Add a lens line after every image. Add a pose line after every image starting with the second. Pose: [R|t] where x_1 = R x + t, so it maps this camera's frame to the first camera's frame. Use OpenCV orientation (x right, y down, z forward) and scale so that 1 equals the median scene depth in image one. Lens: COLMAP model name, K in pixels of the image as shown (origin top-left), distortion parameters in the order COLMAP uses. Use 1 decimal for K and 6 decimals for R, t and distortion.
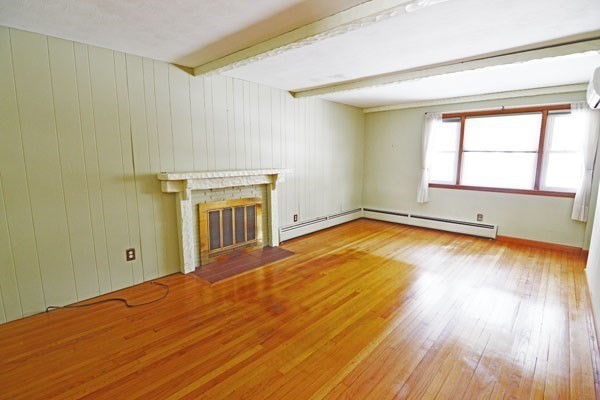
lens RADIAL K [[298.6, 0, 296.3], [0, 298.6, 199.7], [0, 0, 1]] dist [-0.008762, -0.001222]
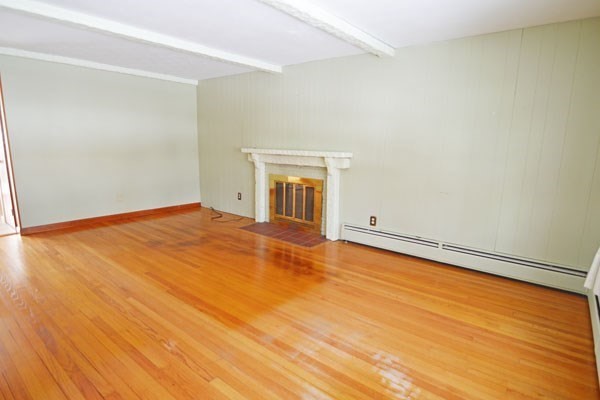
lens RADIAL K [[327.1, 0, 300.0], [0, 327.1, 200.8], [0, 0, 1]] dist [0.001089, 0.000127]
pose [[0.053329, 0.178580, -0.982479, 0.977110], [-0.165245, 0.971893, 0.167686, -0.117602], [0.984810, 0.153408, 0.081339, 0.929311]]
